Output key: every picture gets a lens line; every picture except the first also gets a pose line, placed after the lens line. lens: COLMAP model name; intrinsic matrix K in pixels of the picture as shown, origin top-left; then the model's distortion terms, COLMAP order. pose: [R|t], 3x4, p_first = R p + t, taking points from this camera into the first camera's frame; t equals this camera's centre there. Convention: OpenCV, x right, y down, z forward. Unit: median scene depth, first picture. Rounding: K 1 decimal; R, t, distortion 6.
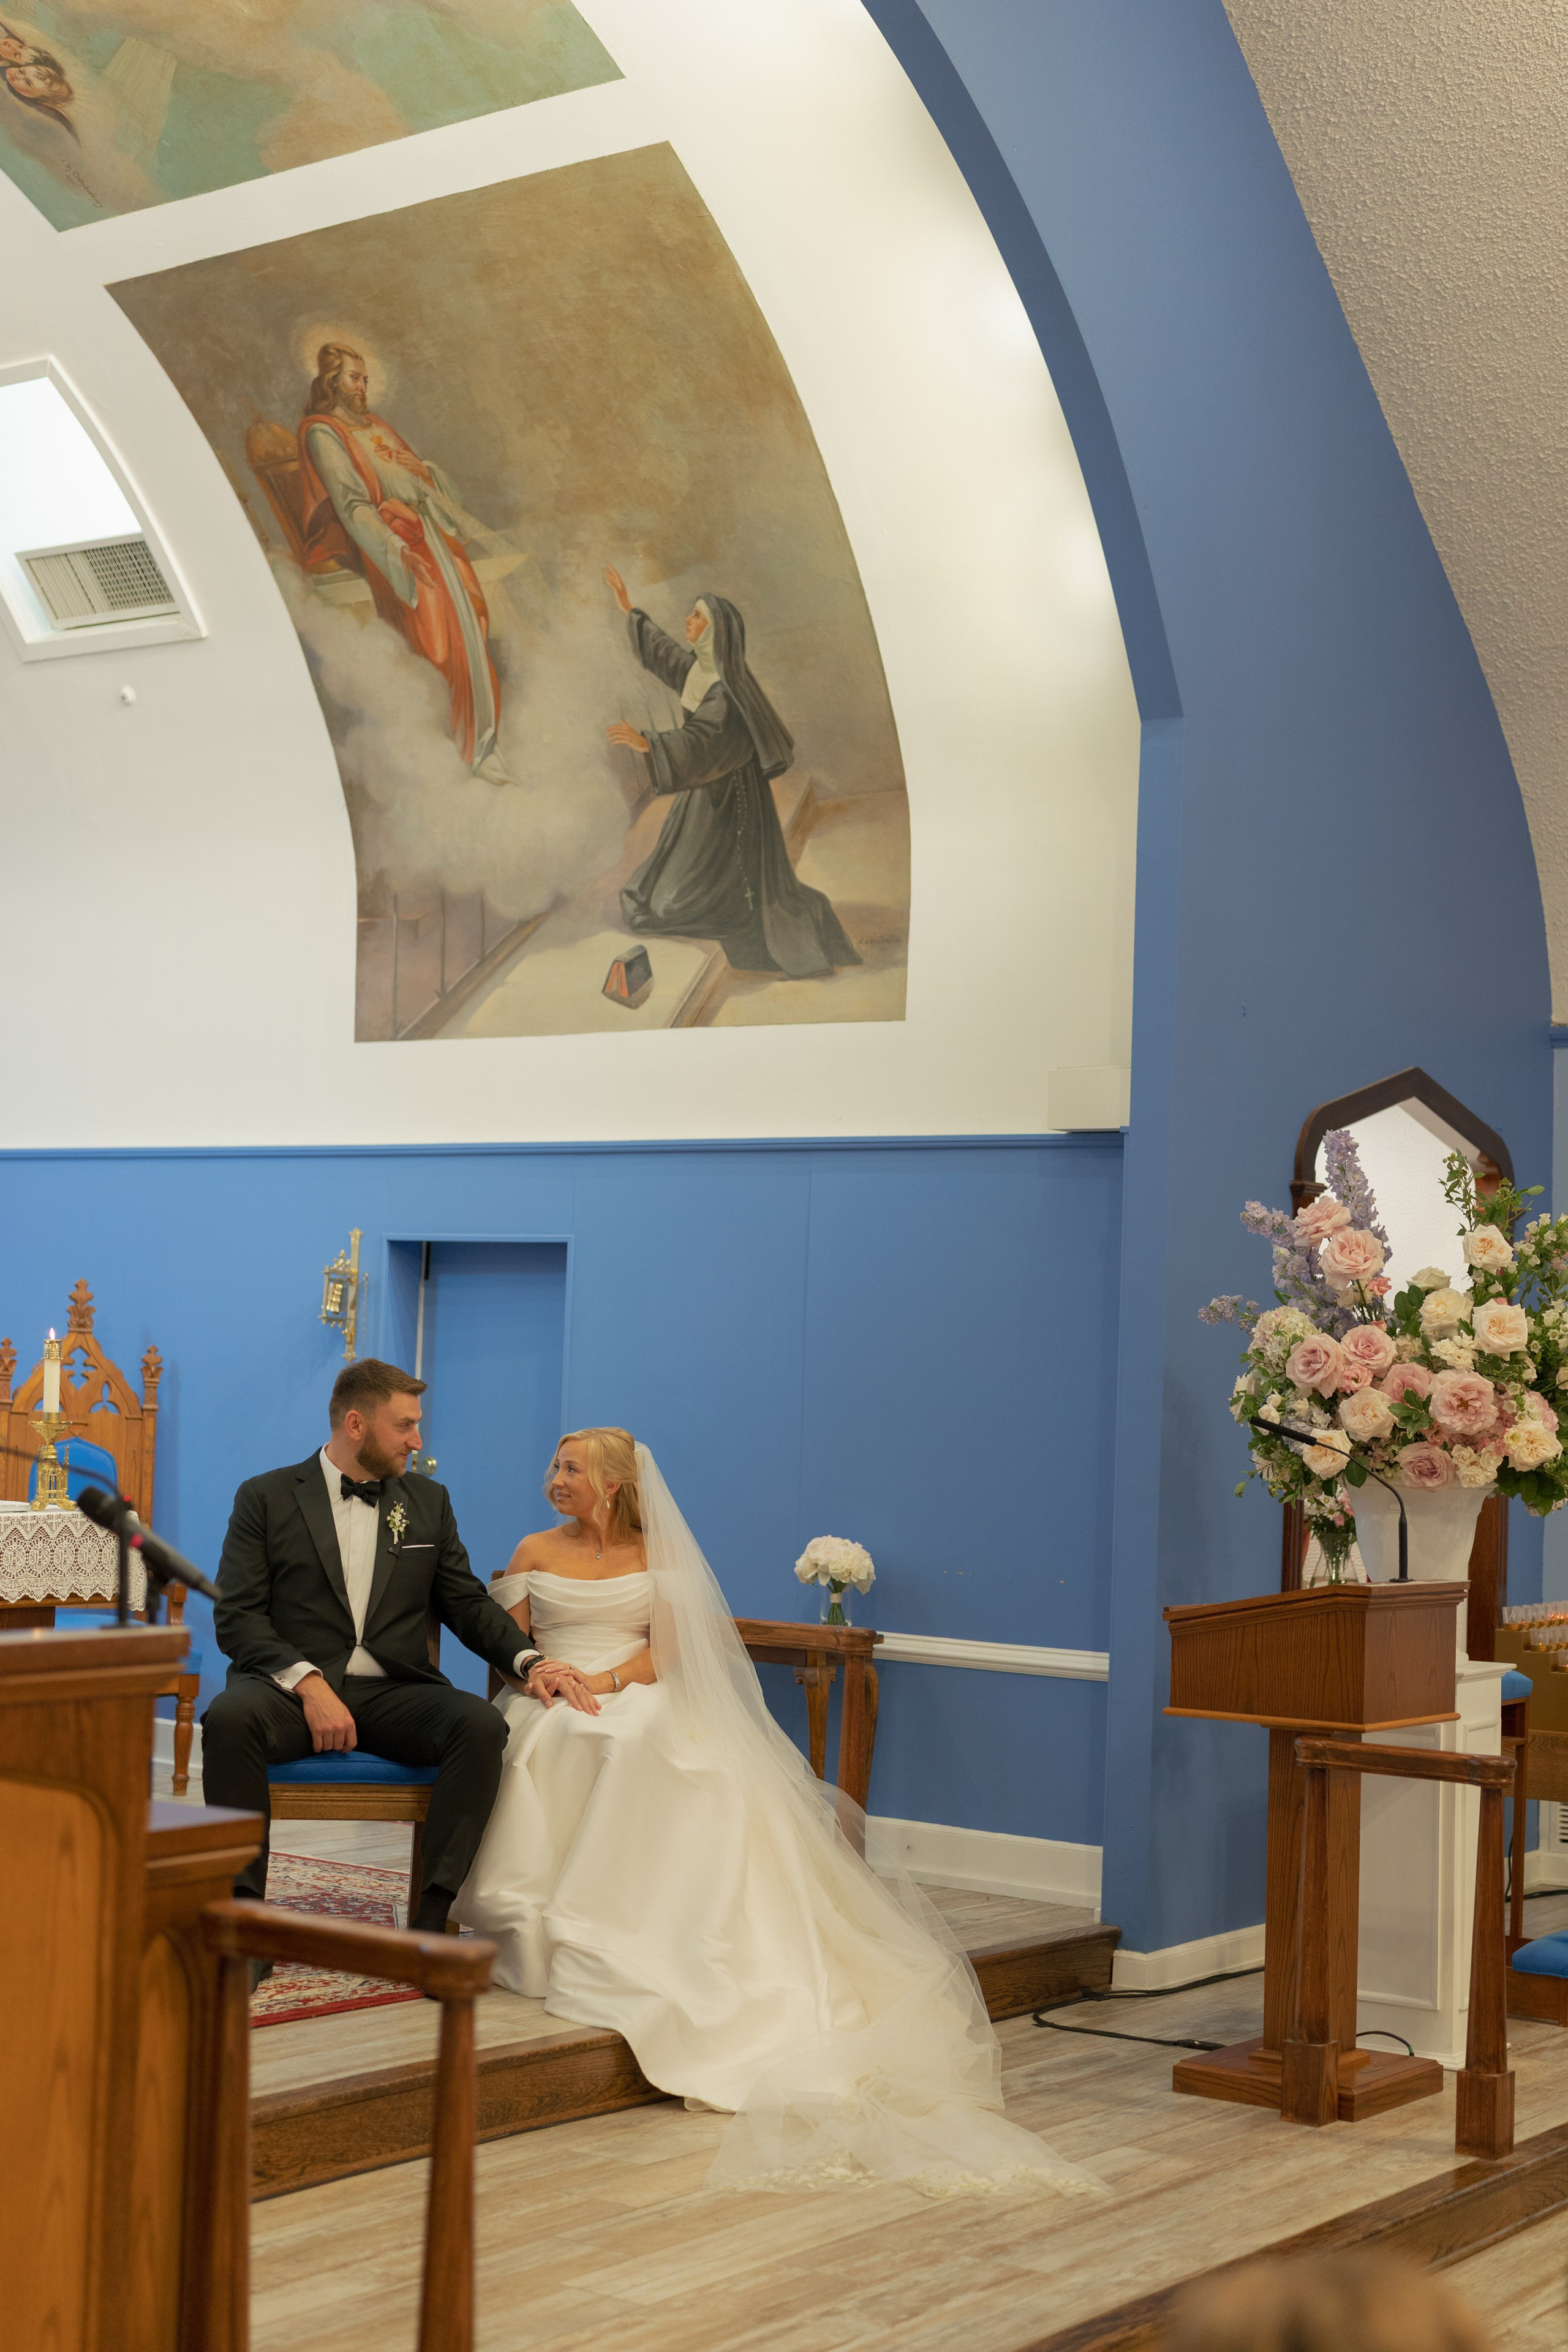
lens RADIAL K [[3215.2, 0, 747.6], [0, 3215.2, 1206.7], [0, 0, 1]] dist [0.067267, 0.000000]
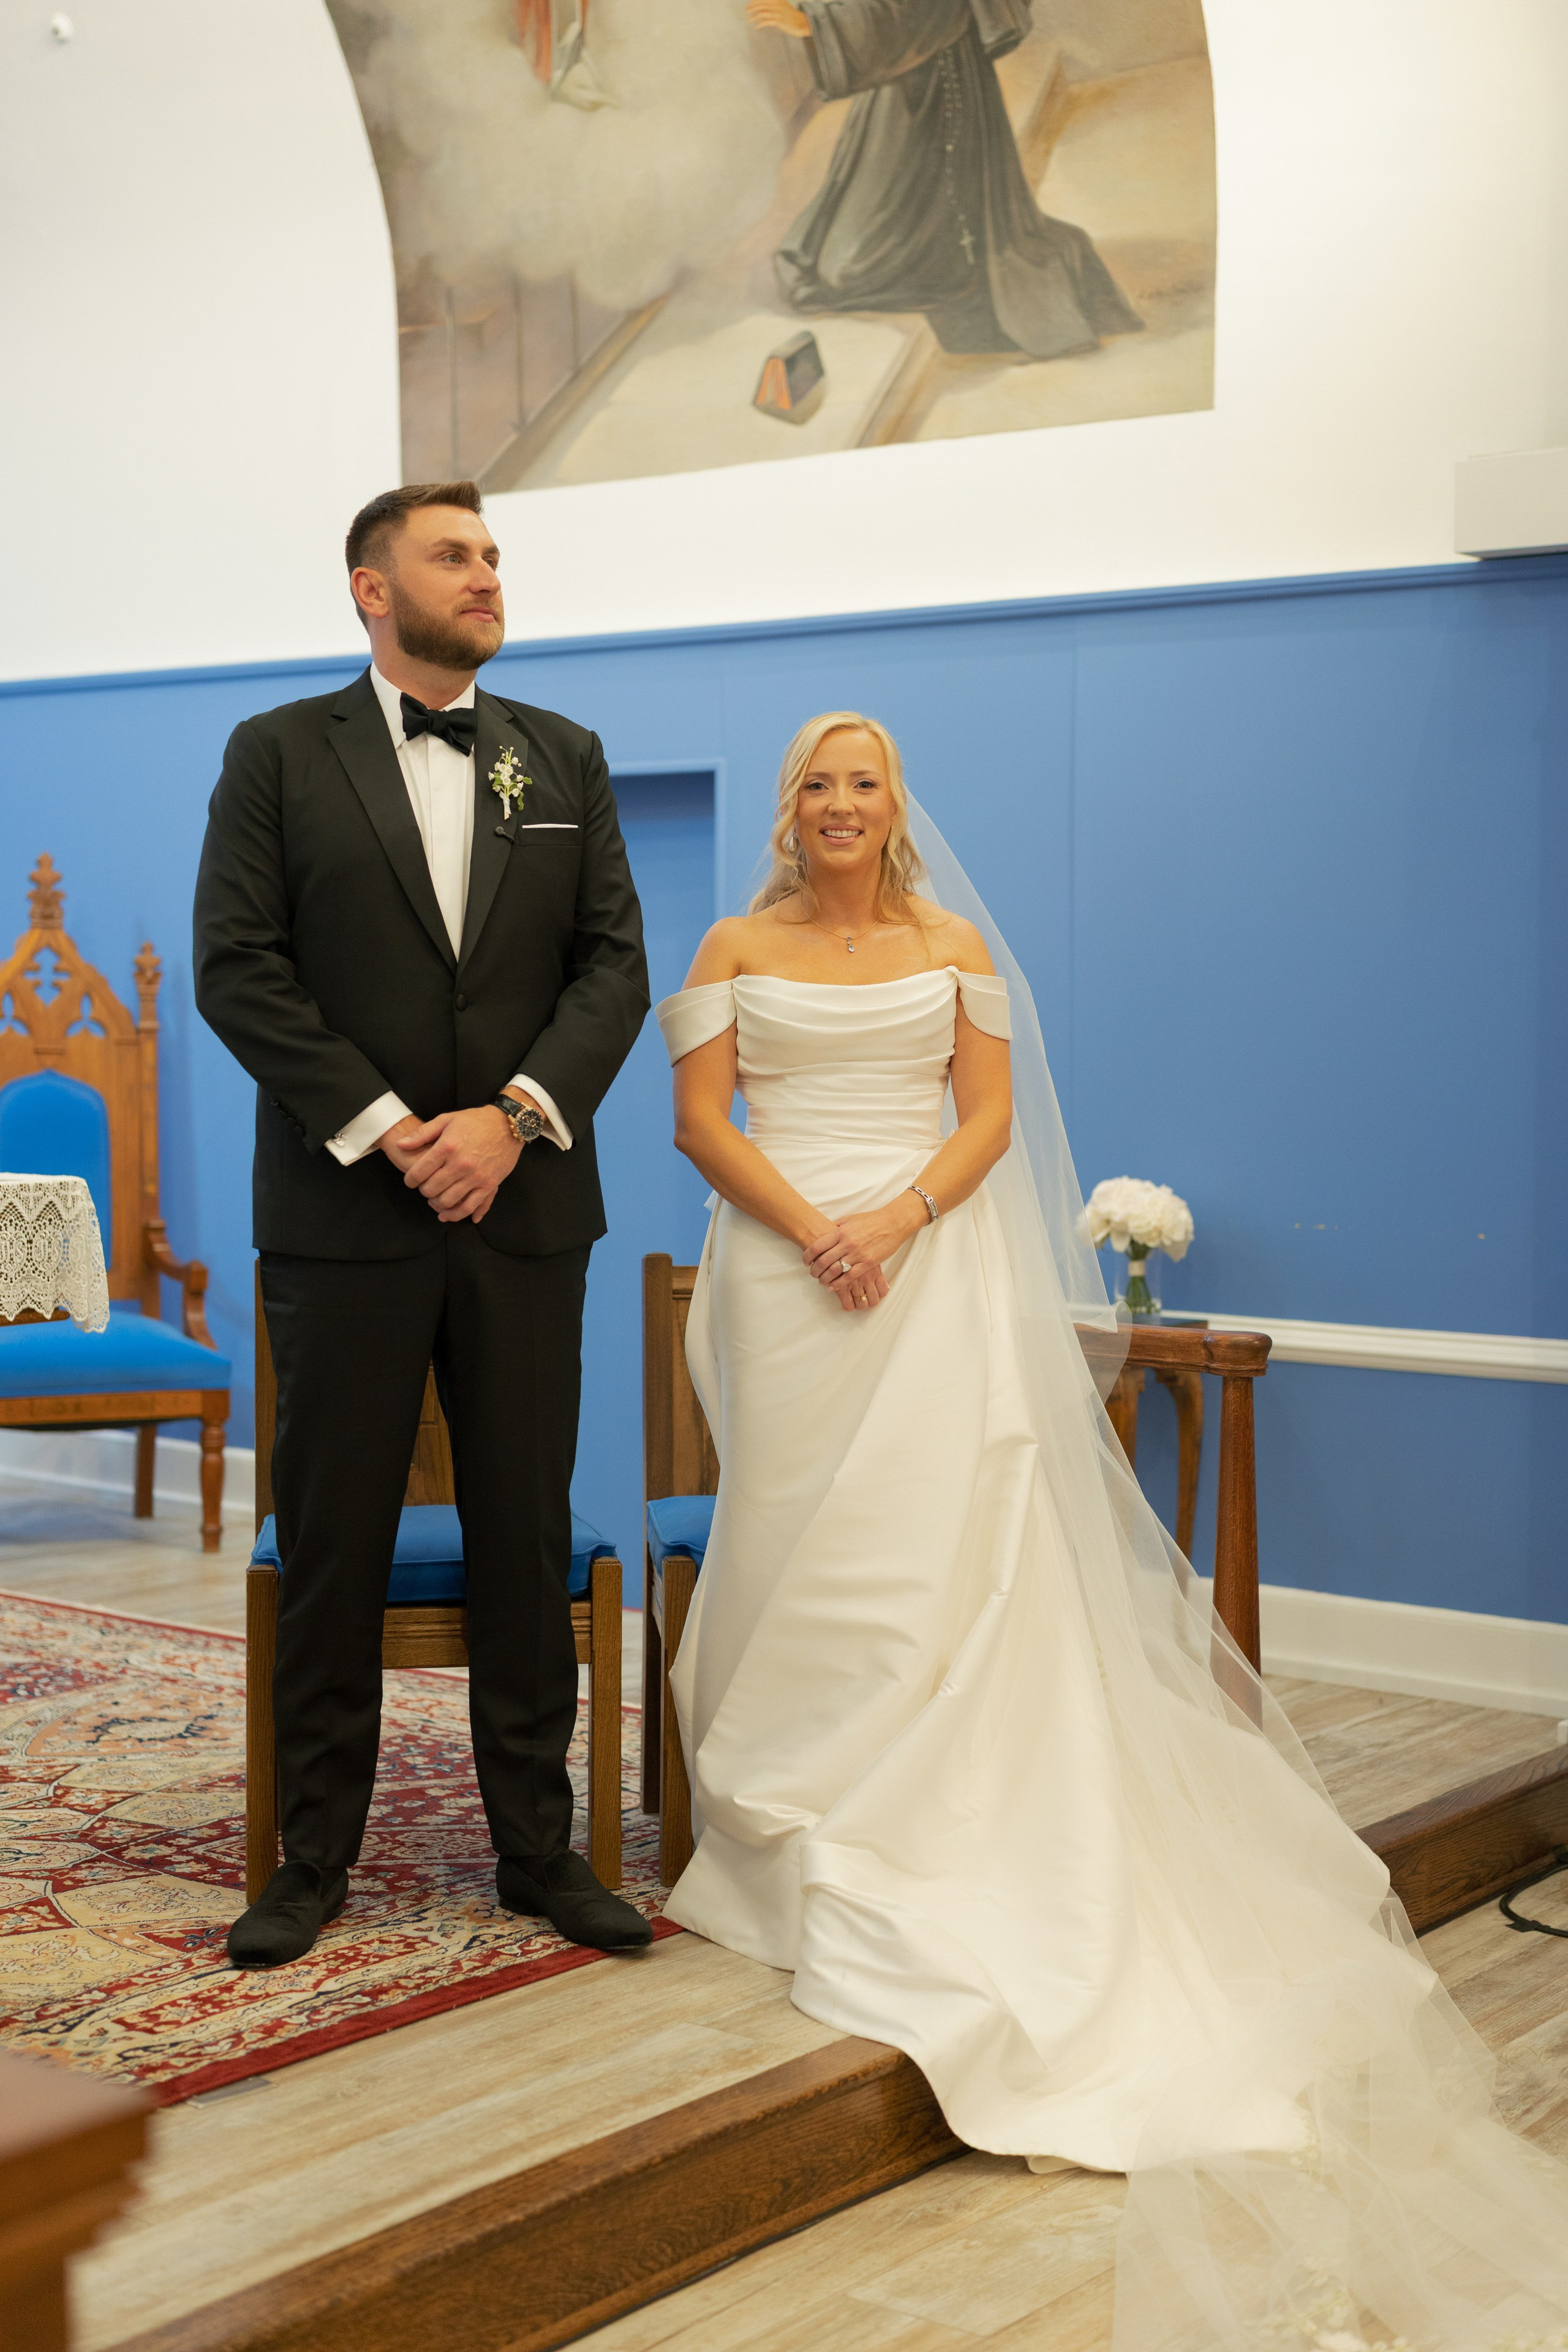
lens RADIAL K [[3215.2, 0, 782.6], [0, 3215.2, 1120.3], [0, 0, 1]] dist [0.067267, 0.000000]
pose [[0.999359, -0.032336, -0.015369, -0.033160], [0.033616, 0.995191, 0.092006, 0.023217], [0.012320, -0.092464, 0.995640, 0.295842]]
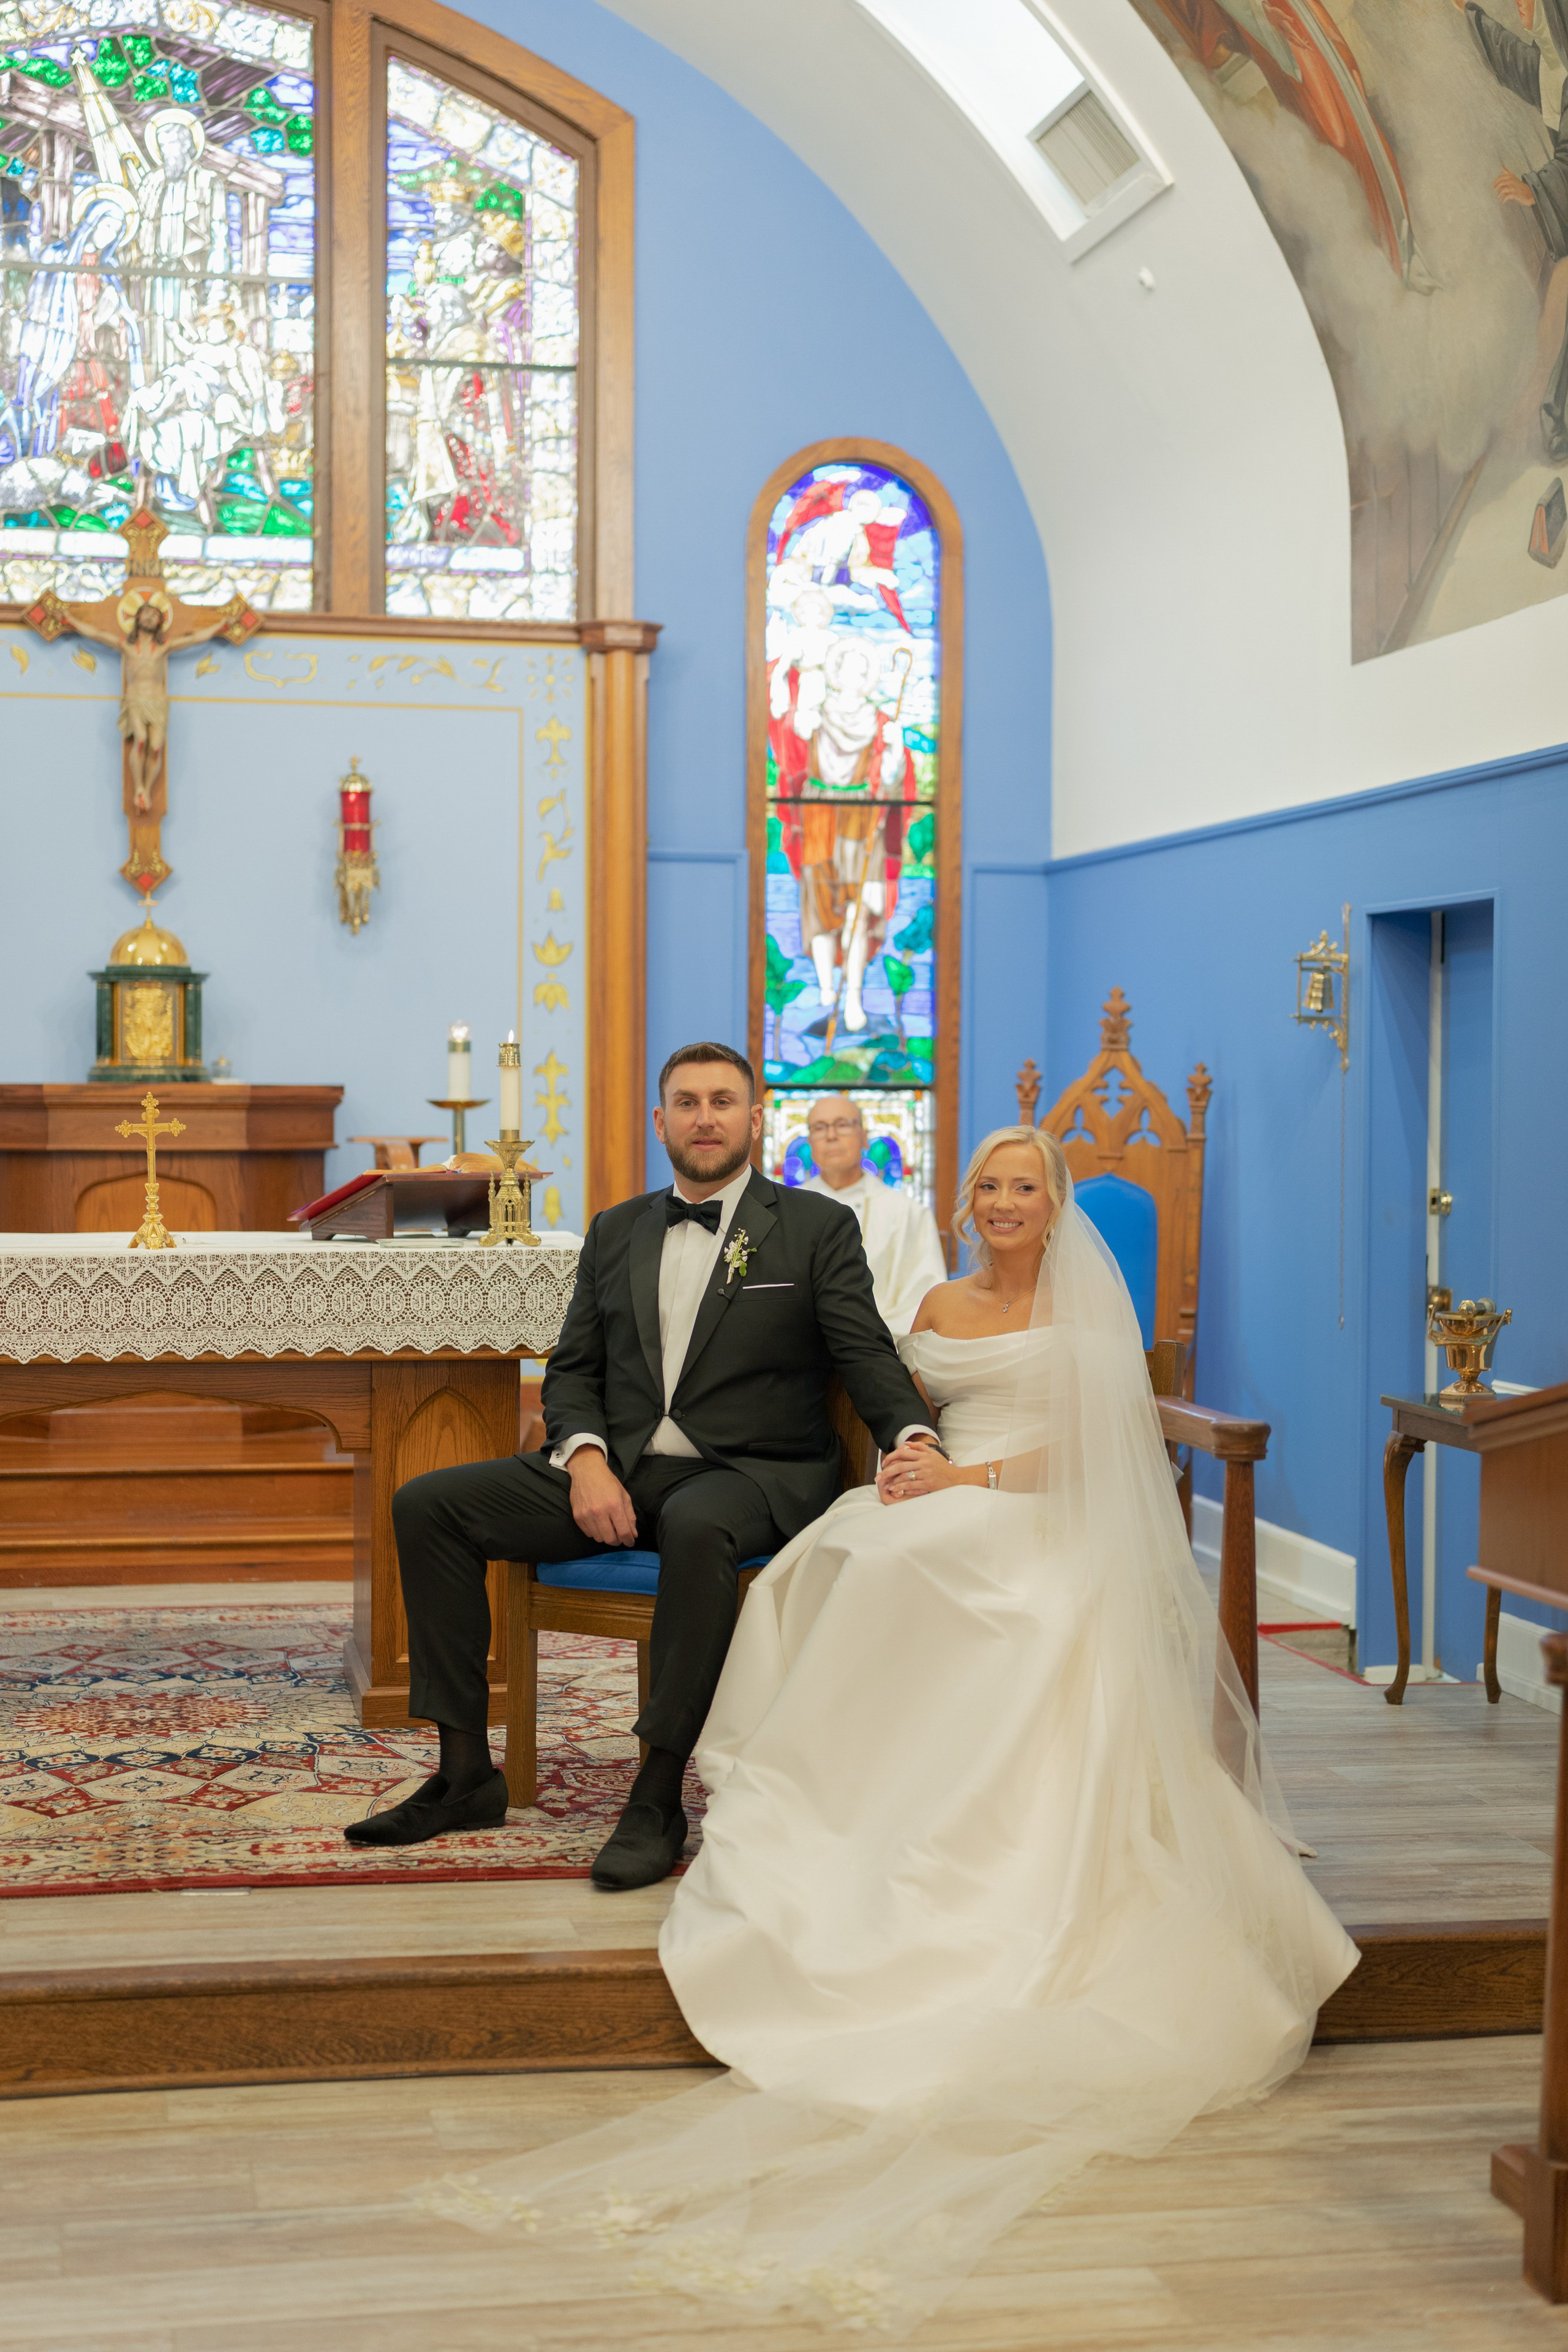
lens RADIAL K [[3215.2, 0, 738.3], [0, 3215.2, 1103.2], [0, 0, 1]] dist [0.067267, 0.000000]
pose [[0.758049, -0.023929, -0.651758, 0.296365], [0.047800, 0.998678, 0.018929, 0.035840], [0.650443, -0.045503, 0.758191, 0.326038]]
